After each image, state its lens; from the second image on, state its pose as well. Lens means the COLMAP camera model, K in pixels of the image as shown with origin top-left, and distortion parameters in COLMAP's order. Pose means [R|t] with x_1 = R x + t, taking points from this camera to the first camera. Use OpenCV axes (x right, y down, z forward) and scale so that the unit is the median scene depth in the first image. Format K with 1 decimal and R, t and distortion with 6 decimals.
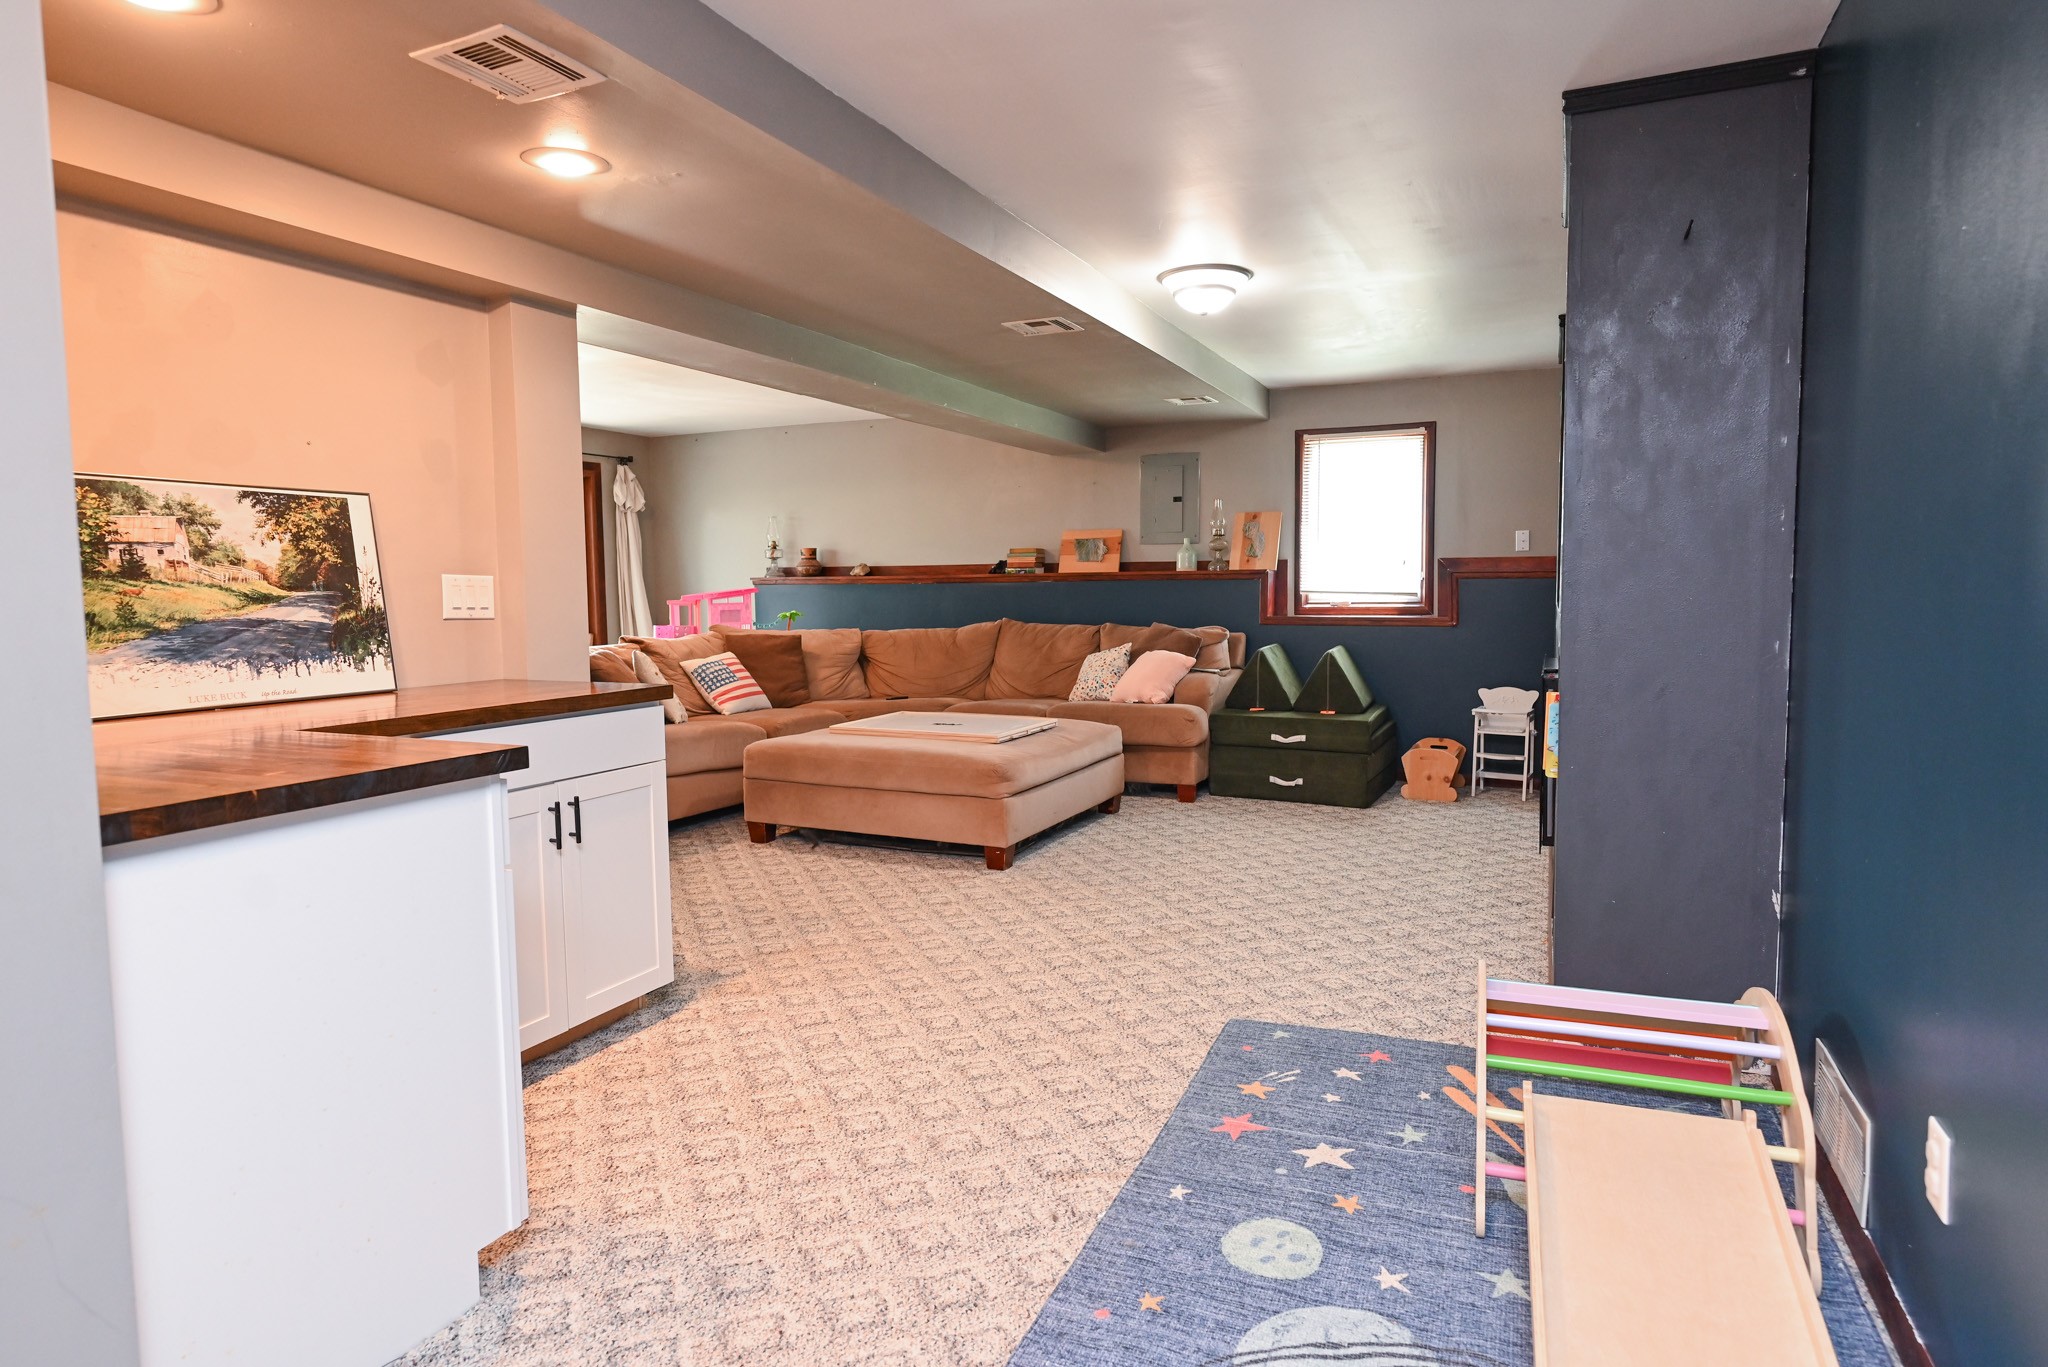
lens RADIAL K [[1159.0, 0, 1029.0], [0, 1159.0, 680.9], [0, 0, 1]] dist [0.002076, -0.001372]
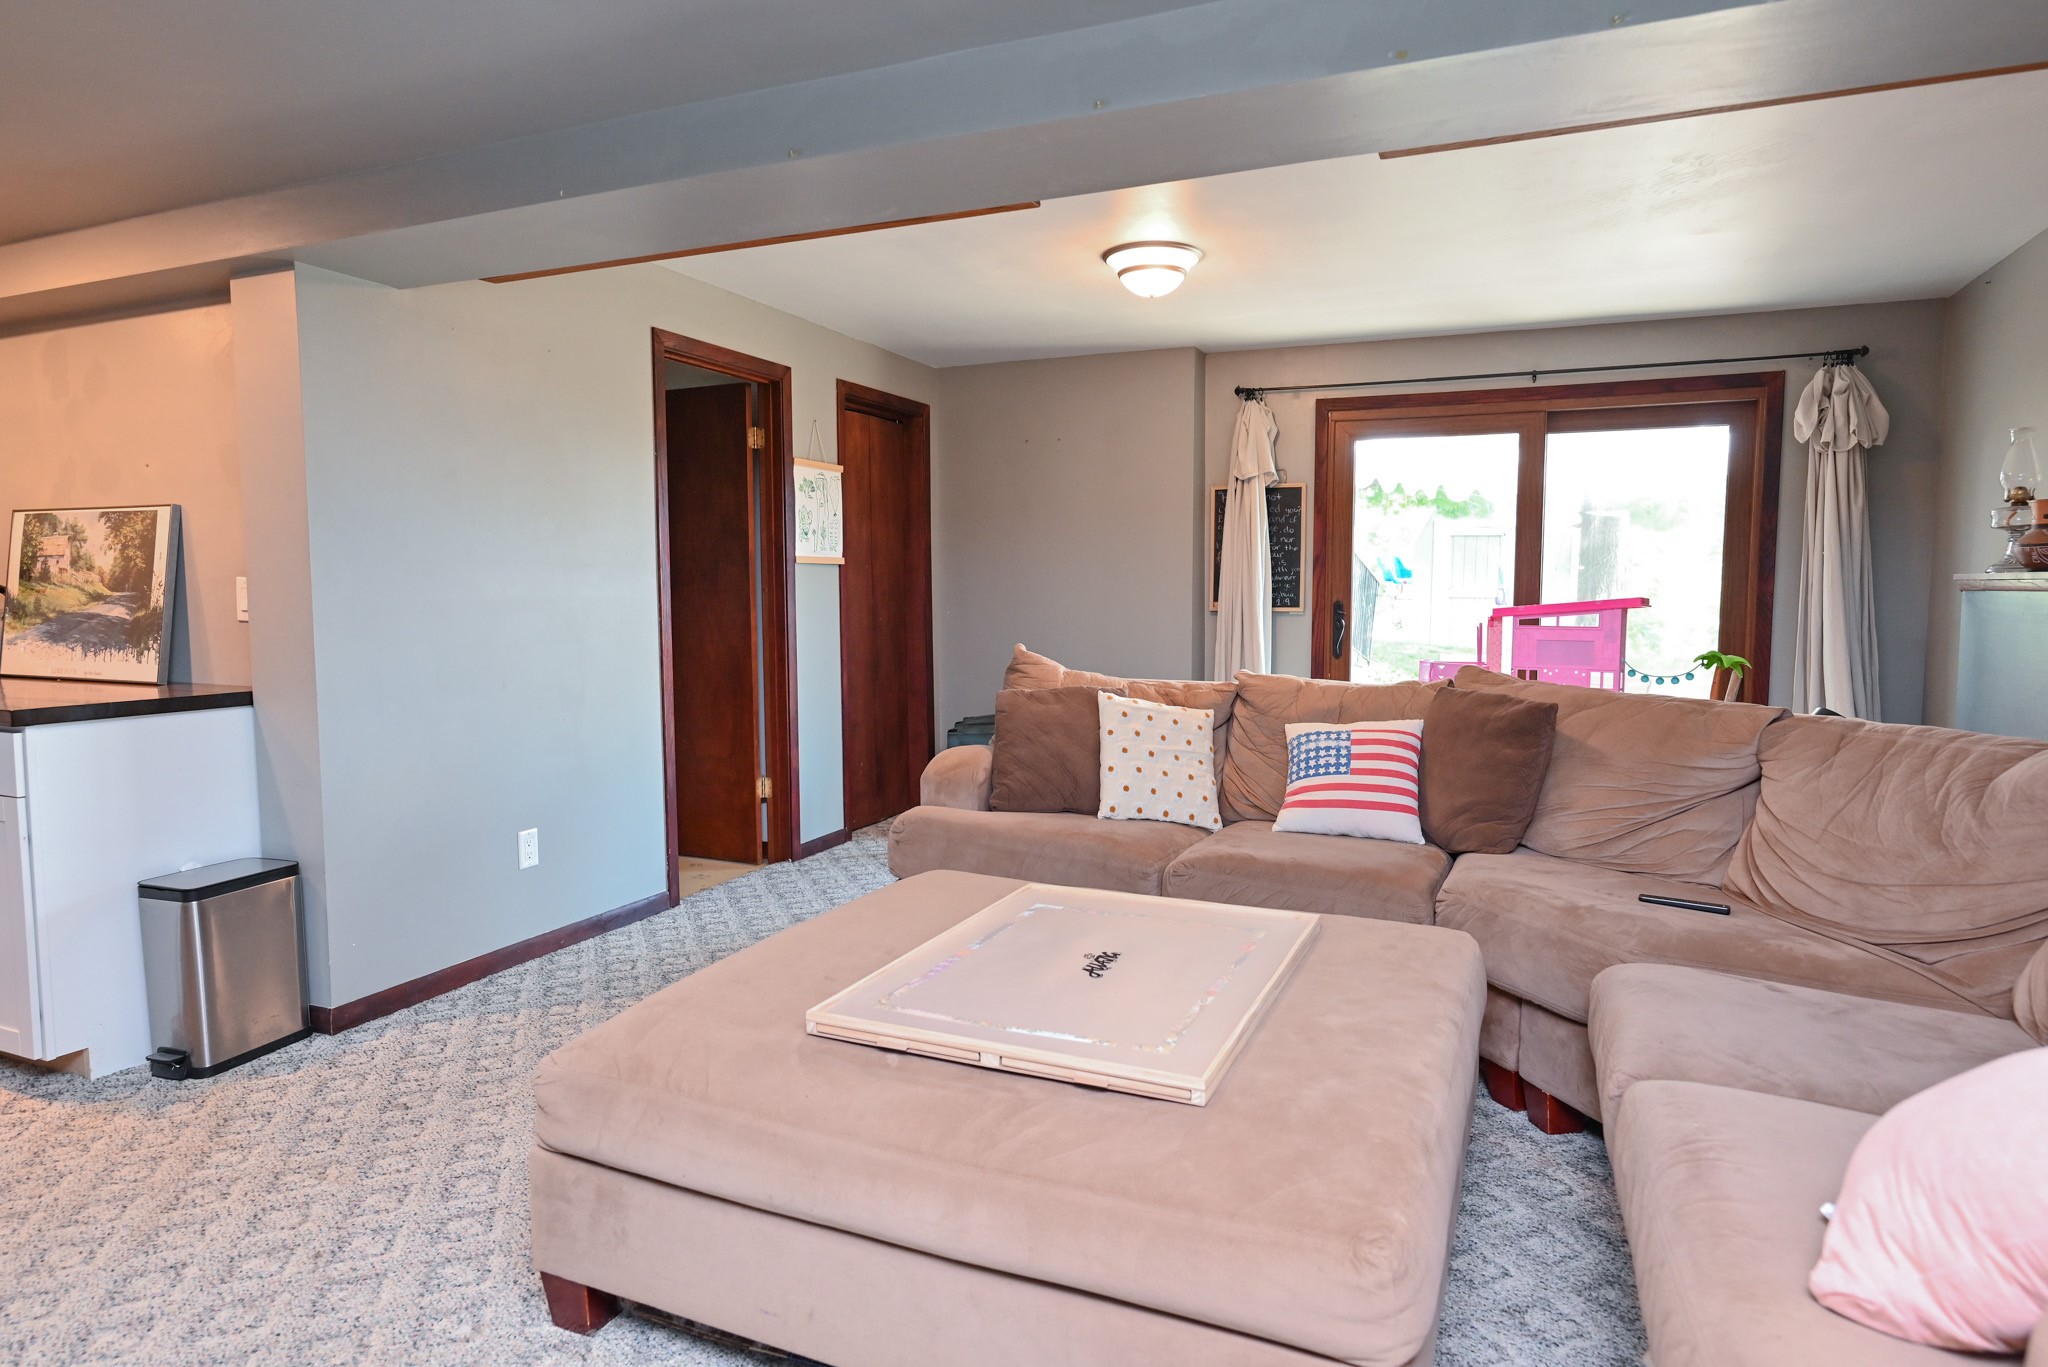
lens RADIAL K [[1159.0, 0, 1029.0], [0, 1159.0, 680.9], [0, 0, 1]] dist [0.002076, -0.001372]
pose [[0.023405, 0.090822, -0.995592, 0.615594], [-0.085368, 0.992409, 0.088525, -0.177145], [0.996075, 0.082920, 0.030981, 1.961372]]
